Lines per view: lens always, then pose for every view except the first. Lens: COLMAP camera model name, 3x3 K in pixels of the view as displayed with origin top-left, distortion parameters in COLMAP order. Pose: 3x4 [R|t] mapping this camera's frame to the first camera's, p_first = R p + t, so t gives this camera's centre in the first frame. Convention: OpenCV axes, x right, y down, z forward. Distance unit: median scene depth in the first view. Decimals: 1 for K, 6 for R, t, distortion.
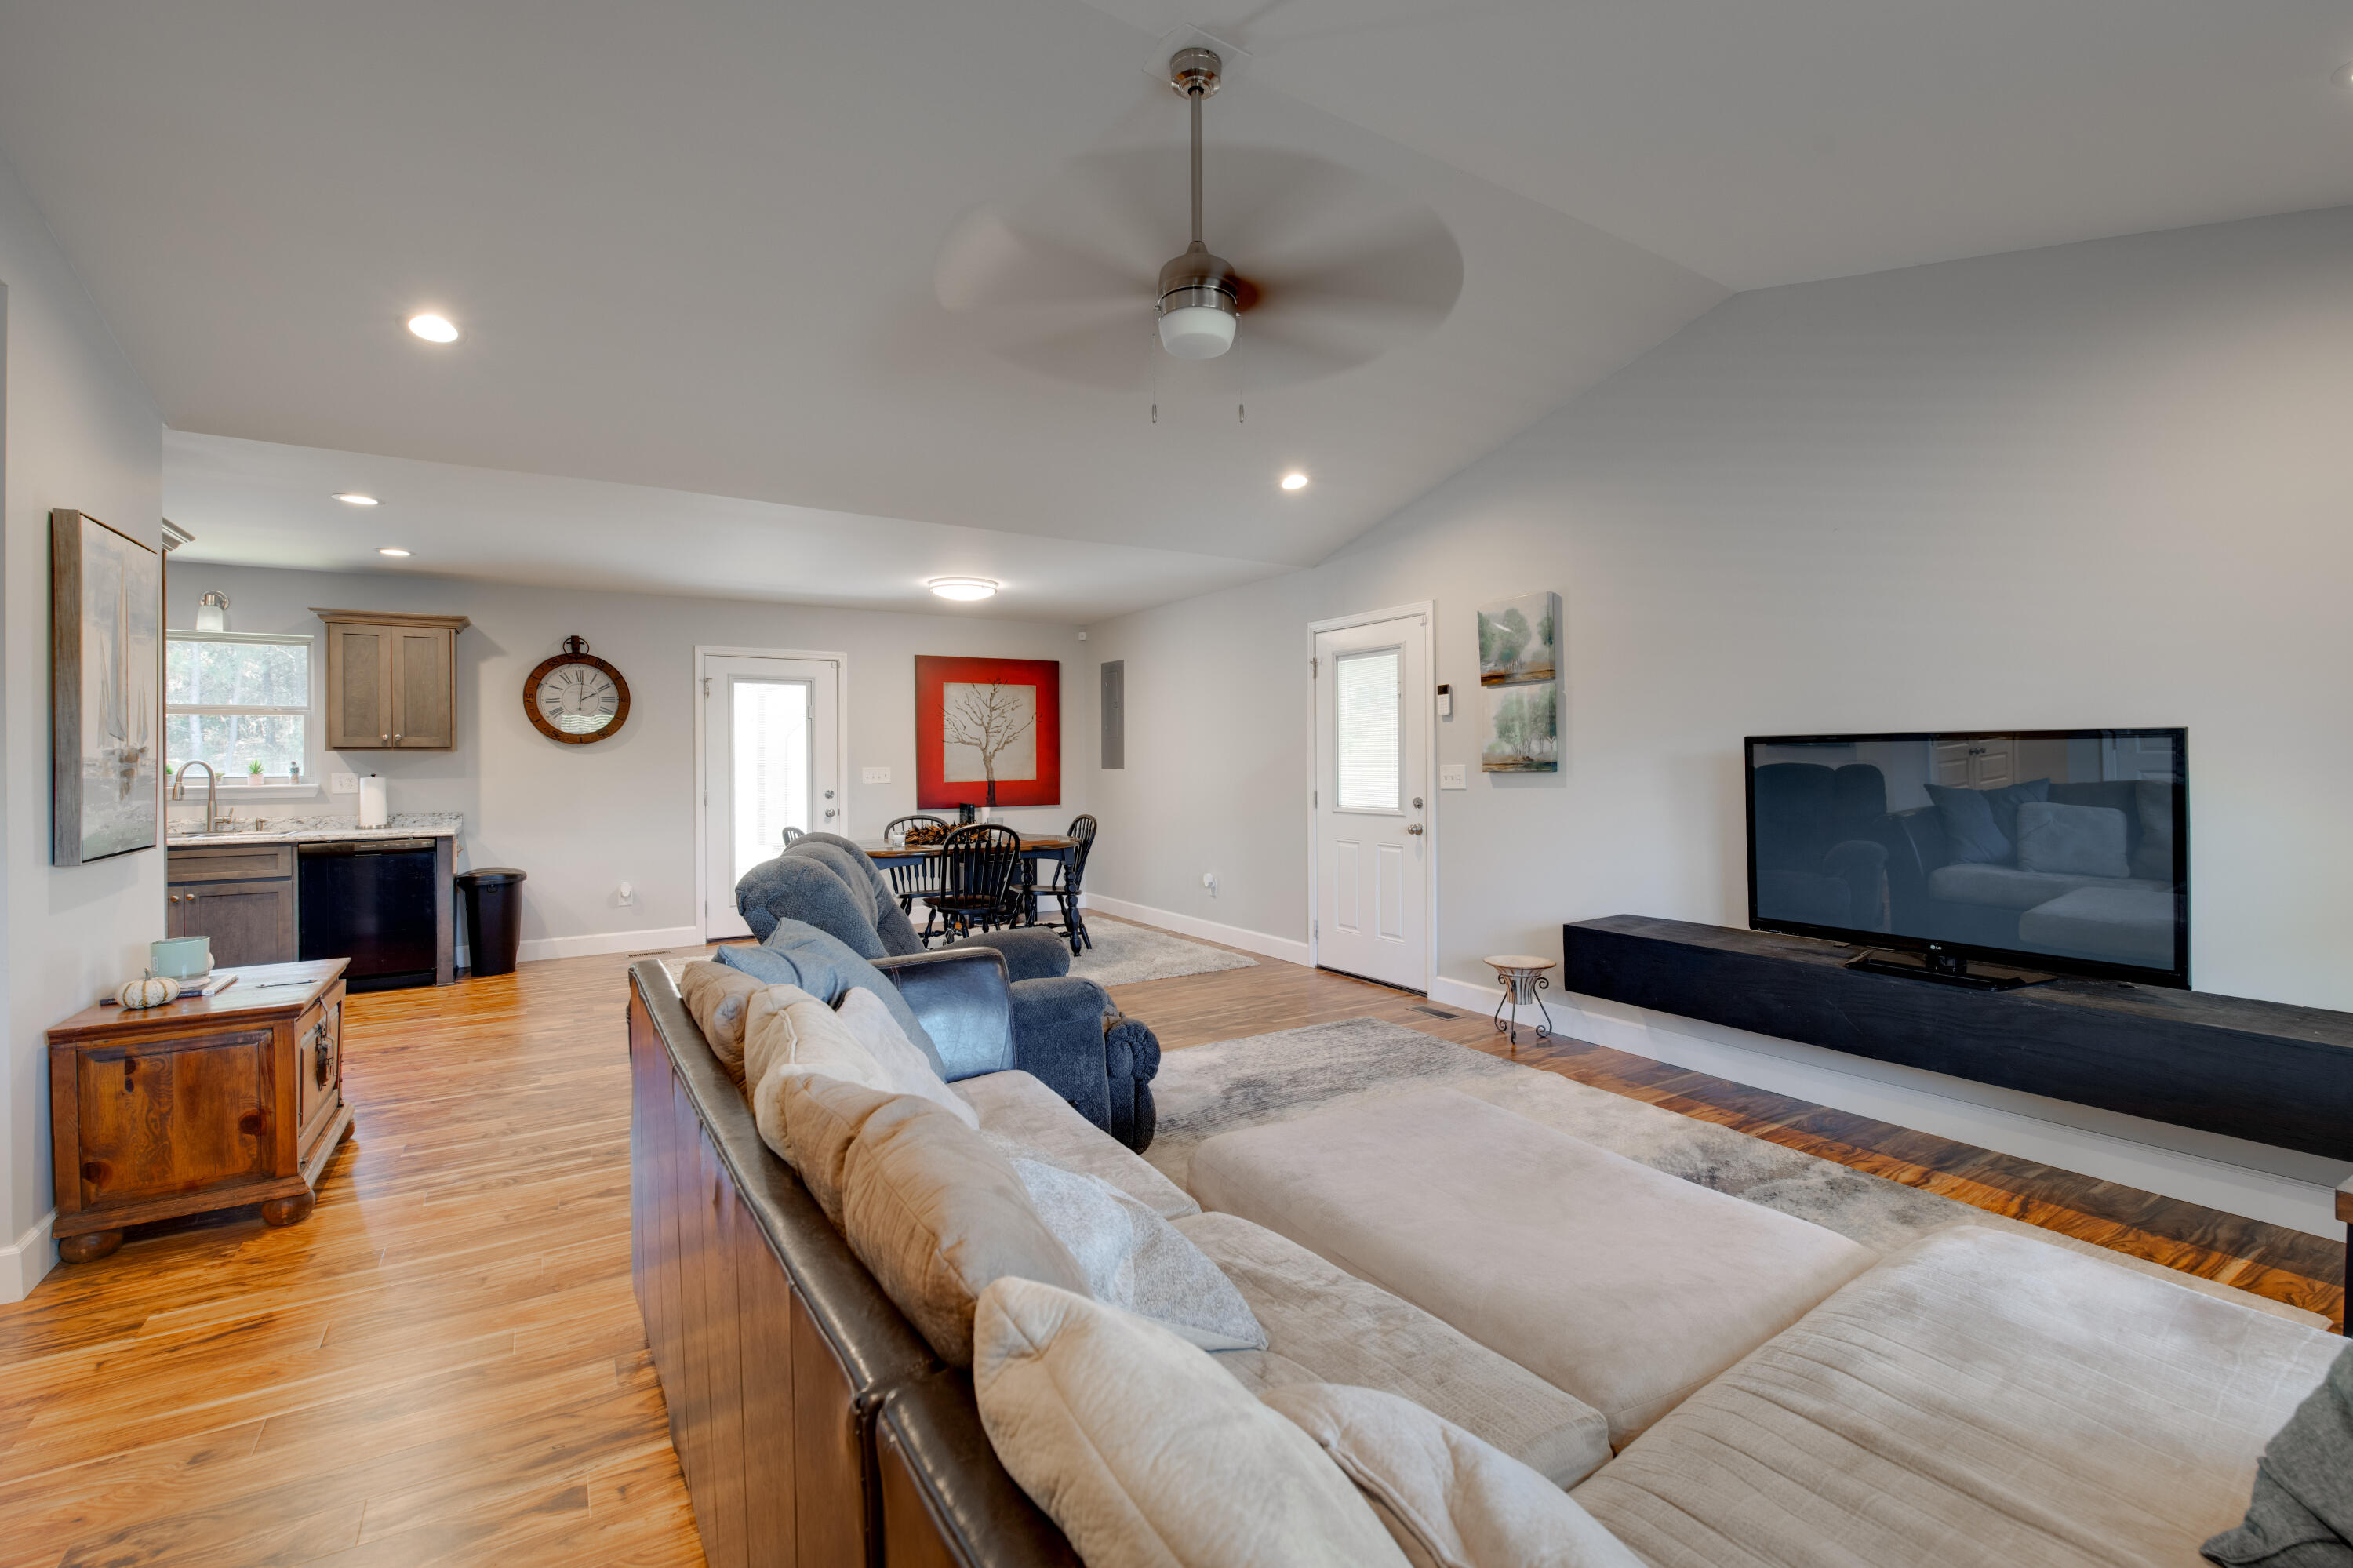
lens RADIAL K [[1030.4, 0, 1216.8], [0, 1030.4, 754.2], [0, 0, 1]] dist [-0.002756, -0.003268]
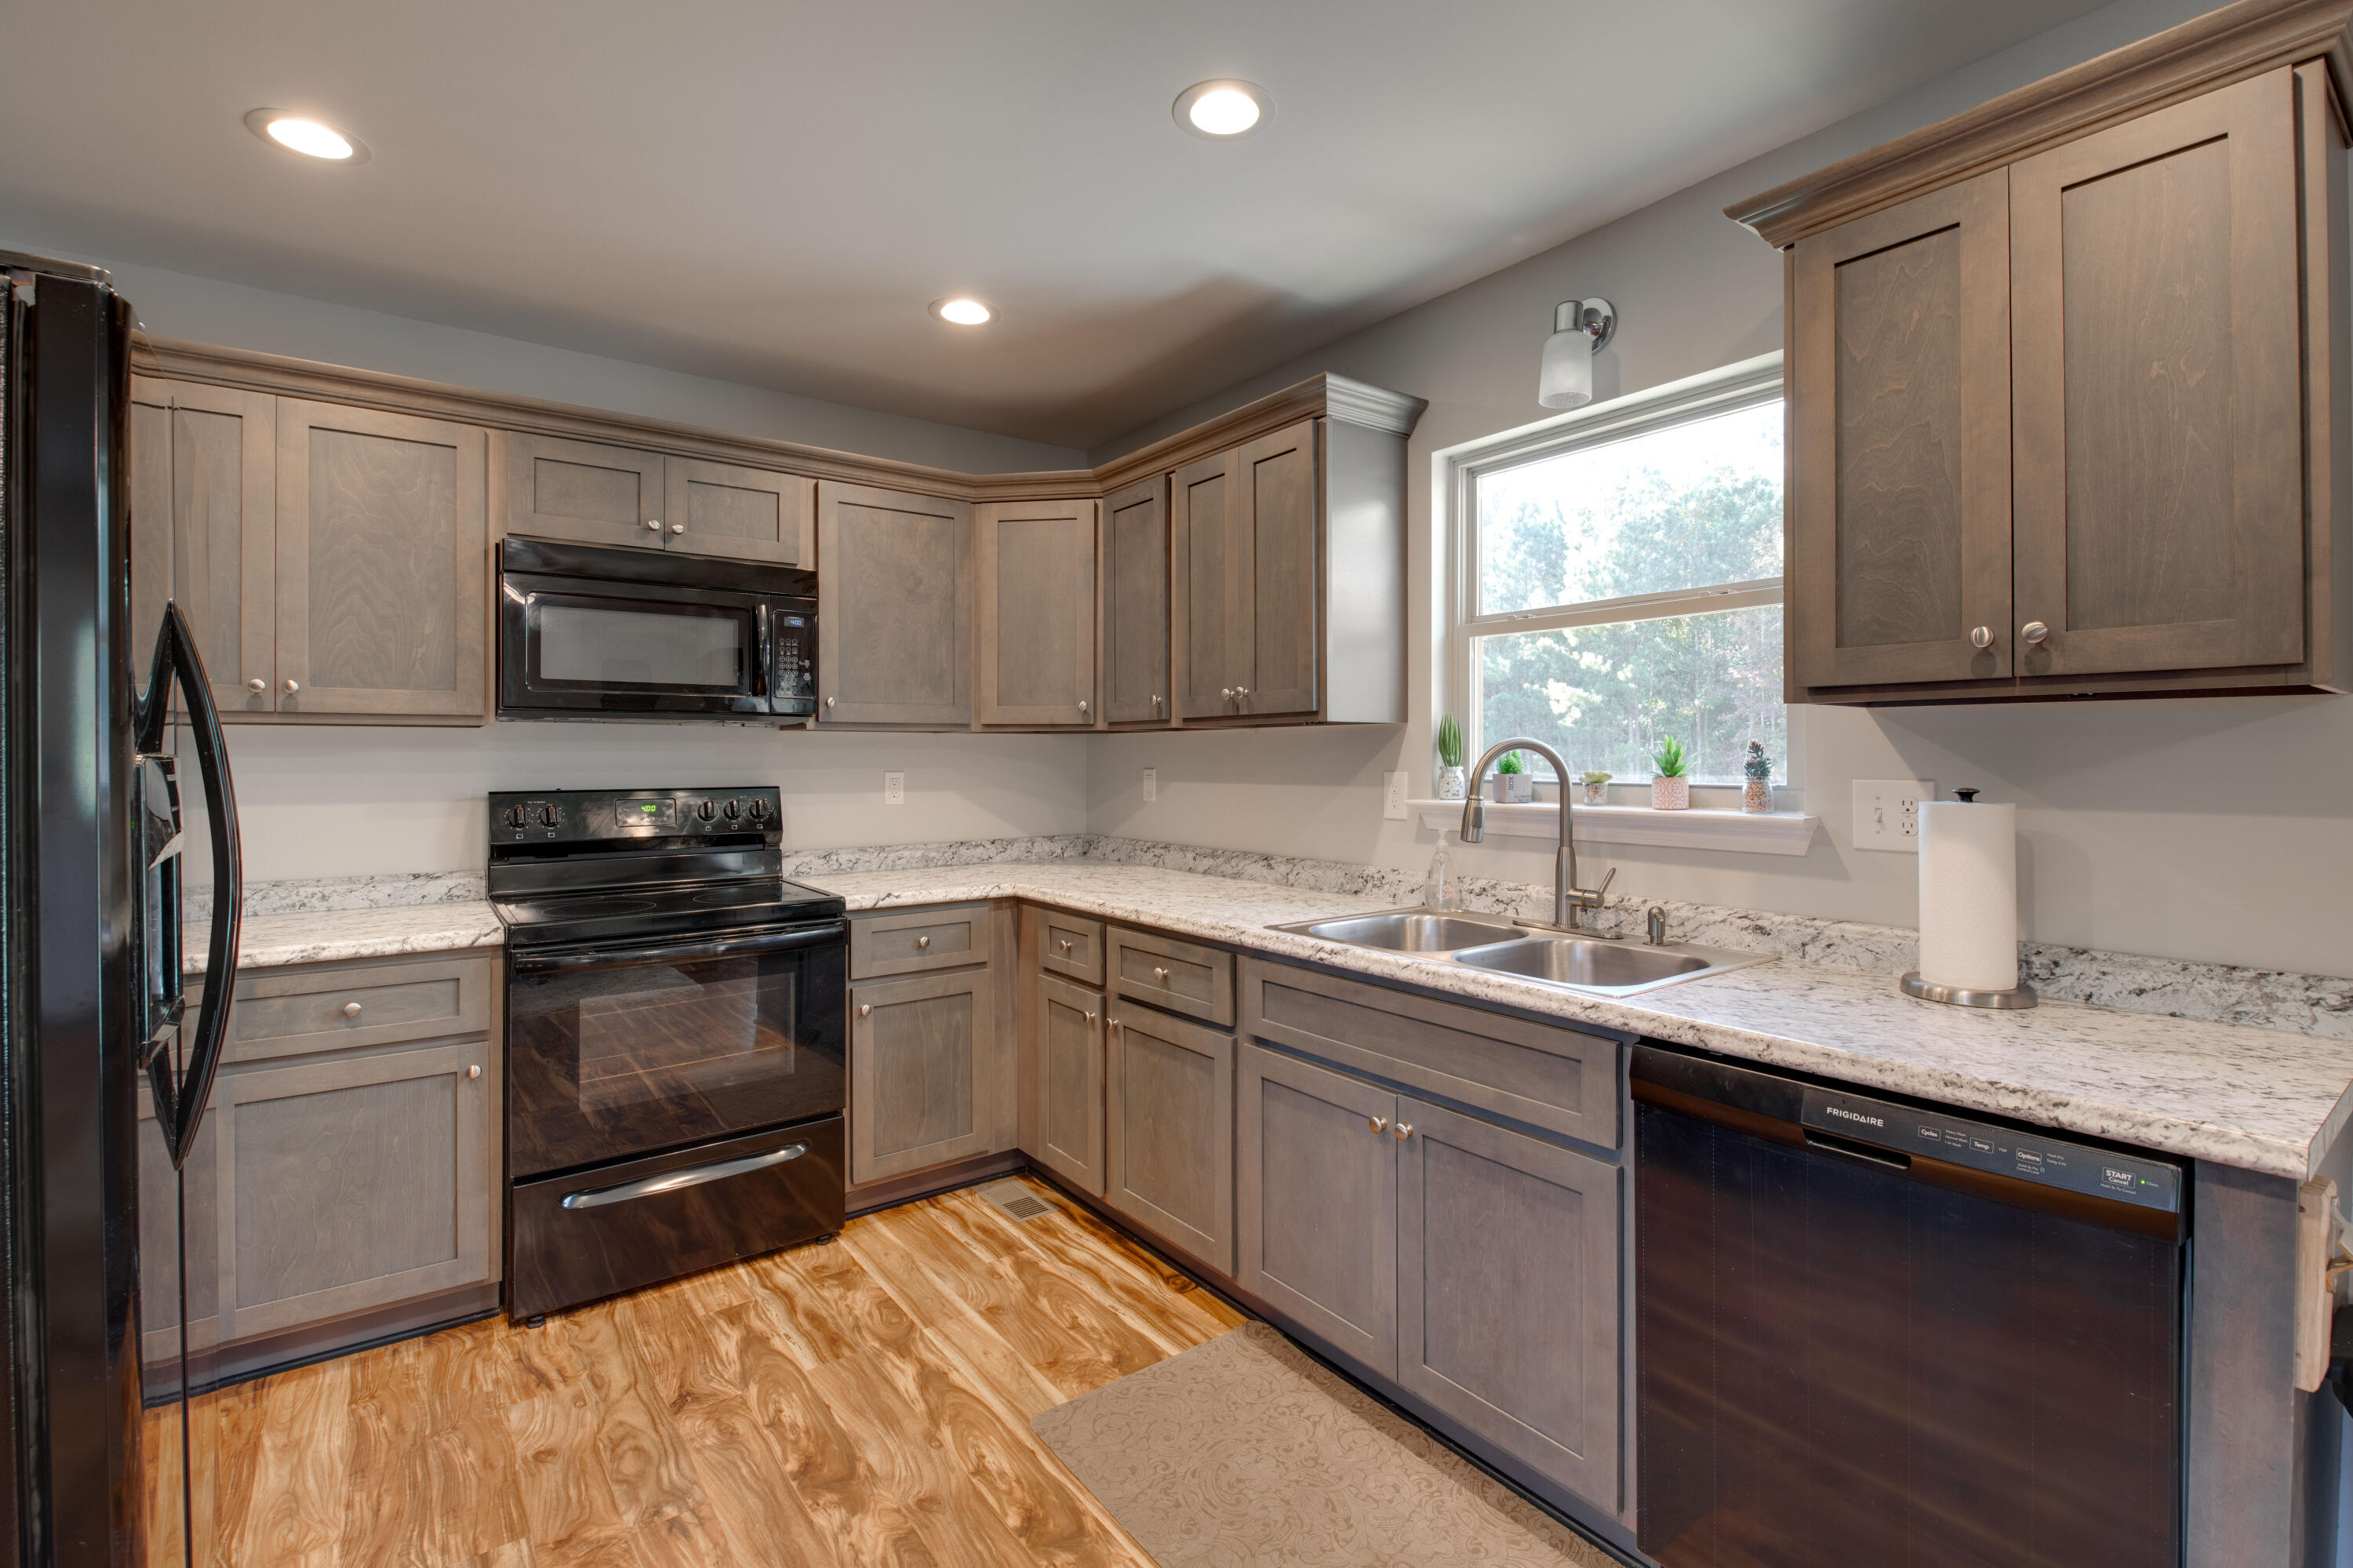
lens RADIAL K [[1030.4, 0, 1178.8], [0, 1030.4, 758.5], [0, 0, 1]] dist [-0.002756, -0.003268]
pose [[0.063614, 0.007907, -0.997943, -0.590206], [0.003276, 0.999962, 0.008132, 0.009165], [0.997969, -0.003786, 0.063585, 0.807804]]
